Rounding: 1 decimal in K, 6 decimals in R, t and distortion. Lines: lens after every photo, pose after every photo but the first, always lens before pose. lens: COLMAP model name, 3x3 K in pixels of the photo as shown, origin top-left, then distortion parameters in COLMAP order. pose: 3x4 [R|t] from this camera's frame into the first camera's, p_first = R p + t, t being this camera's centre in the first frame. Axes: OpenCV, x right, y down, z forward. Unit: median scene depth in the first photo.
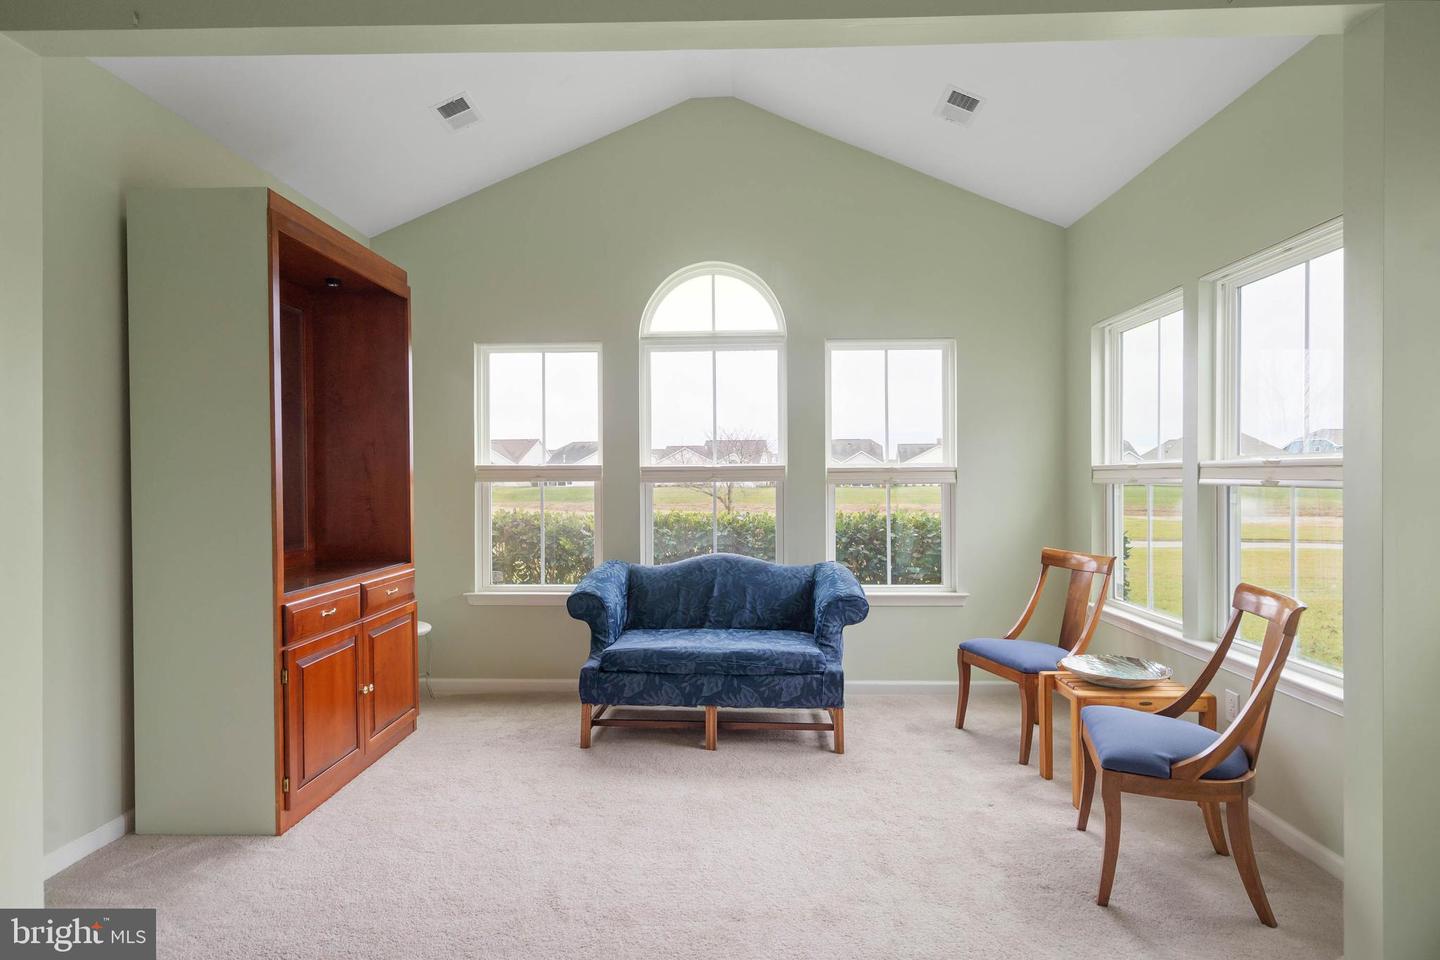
lens RADIAL K [[770.7, 0, 720.0], [0, 770.7, 480.0], [0, 0, 1]] dist [0.001586, 0.000608]
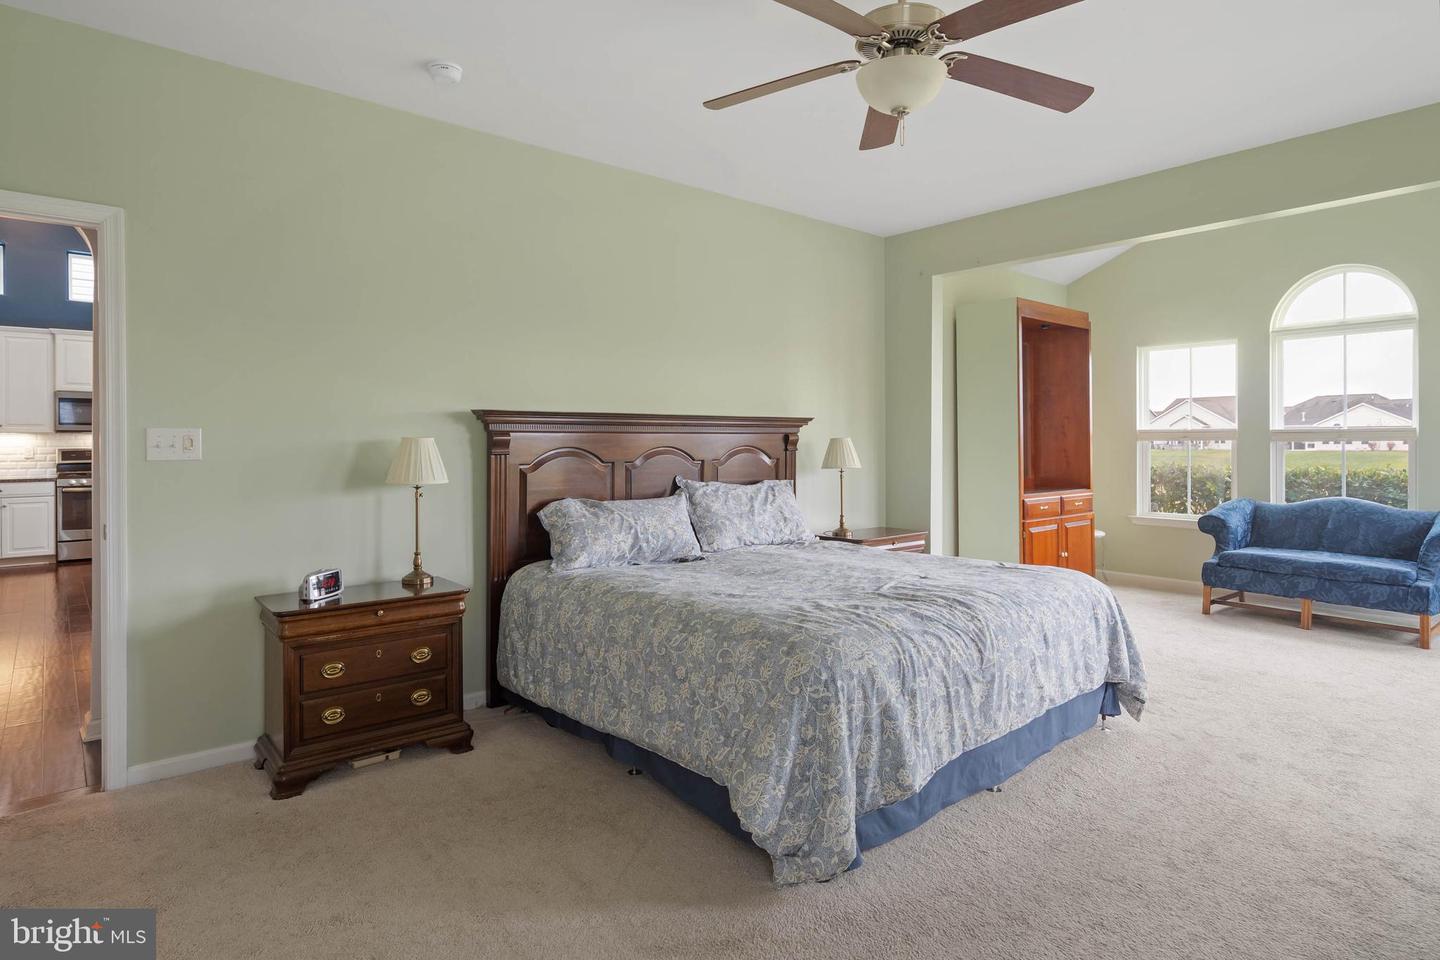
lens RADIAL K [[786.1, 0, 718.4], [0, 786.1, 441.5], [0, 0, 1]] dist [0.004571, -0.000002]
pose [[0.666367, 0.002616, -0.745619, 0.321669], [-0.003465, 0.999994, 0.000411, 0.006953], [0.745616, 0.002310, 0.666372, -0.711401]]
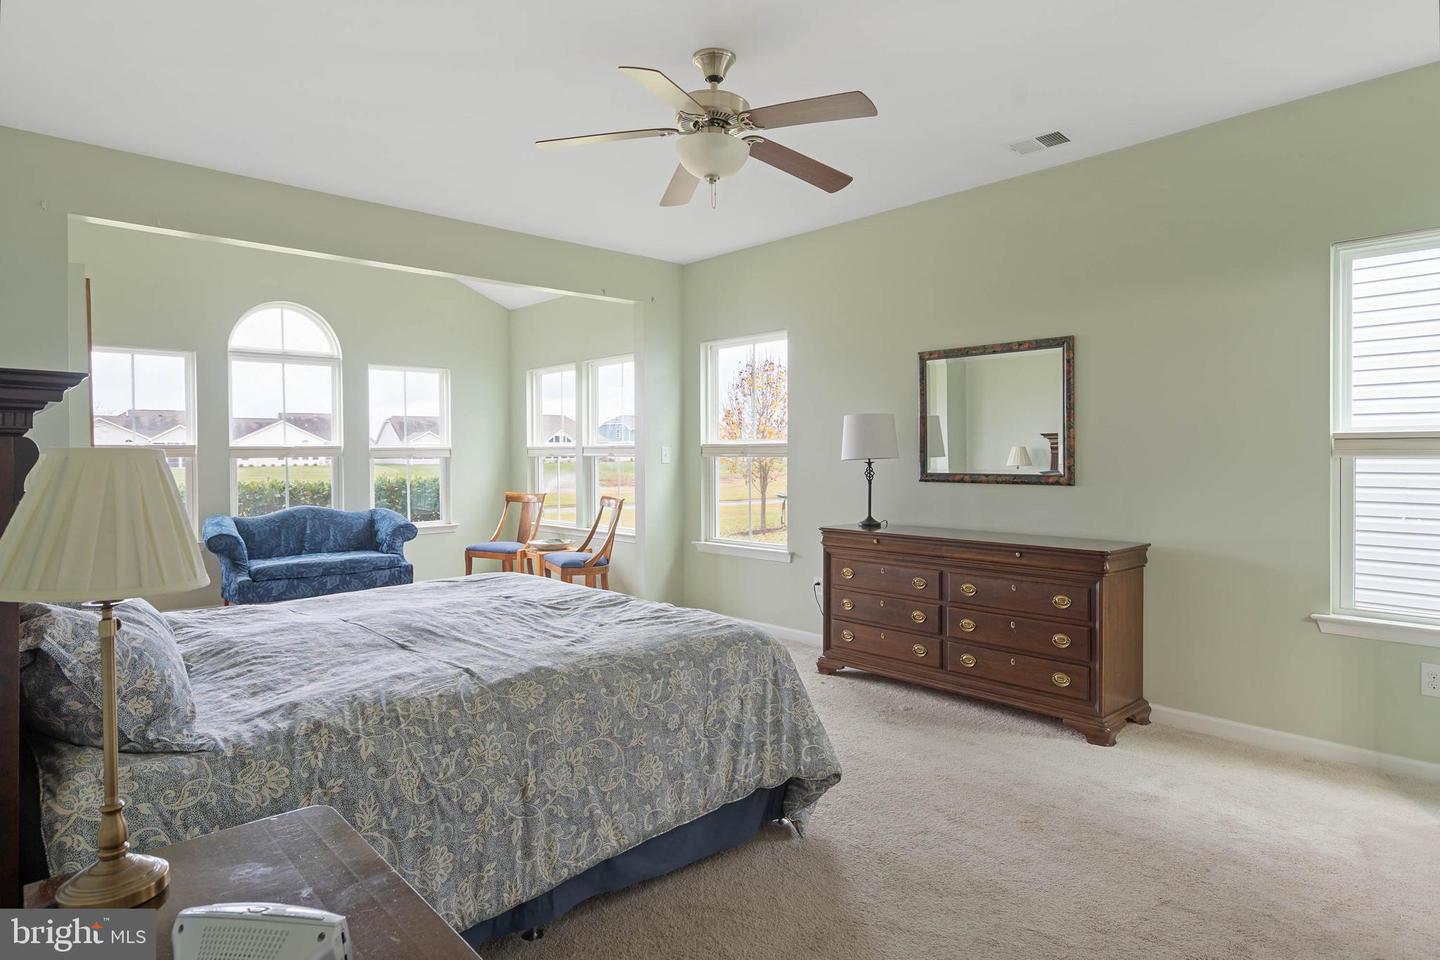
lens RADIAL K [[816.7, 0, 715.9], [0, 816.7, 456.5], [0, 0, 1]] dist [0.009679, 0.000995]
pose [[0.714147, -0.004373, 0.699983, -0.593763], [0.006592, 0.999978, -0.000478, 0.008126], [-0.699965, 0.004956, 0.714160, -0.743213]]
